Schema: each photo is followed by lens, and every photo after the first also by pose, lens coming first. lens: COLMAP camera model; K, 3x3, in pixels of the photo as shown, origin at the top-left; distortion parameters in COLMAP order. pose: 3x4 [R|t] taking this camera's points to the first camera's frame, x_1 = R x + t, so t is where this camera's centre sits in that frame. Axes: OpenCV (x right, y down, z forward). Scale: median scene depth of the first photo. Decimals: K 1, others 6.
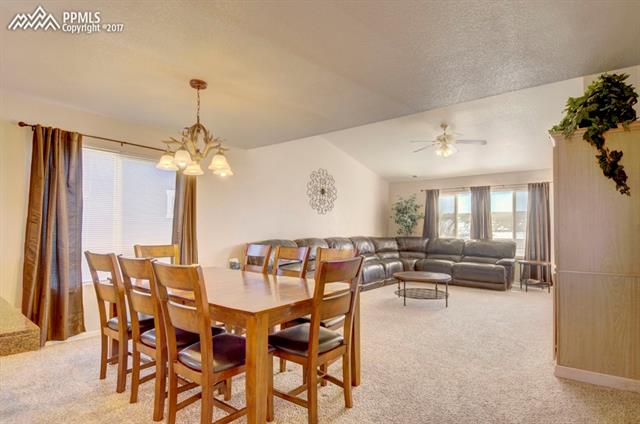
lens RADIAL K [[325.8, 0, 320.0], [0, 325.8, 212.0], [0, 0, 1]] dist [0.000081, 0.000126]
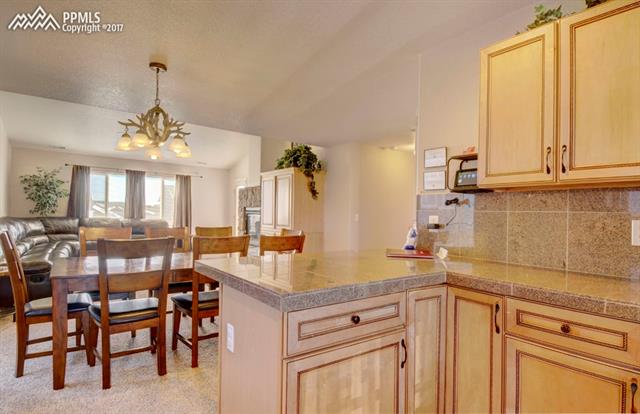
lens RADIAL K [[349.5, 0, 320.0], [0, 349.5, 207.0], [0, 0, 1]] dist [0.000413, 0.000032]
pose [[0.262057, 0.019801, 0.964849, -0.459668], [-0.072039, 0.997401, -0.000903, 0.000345], [-0.962360, -0.069270, 0.262803, 0.079457]]
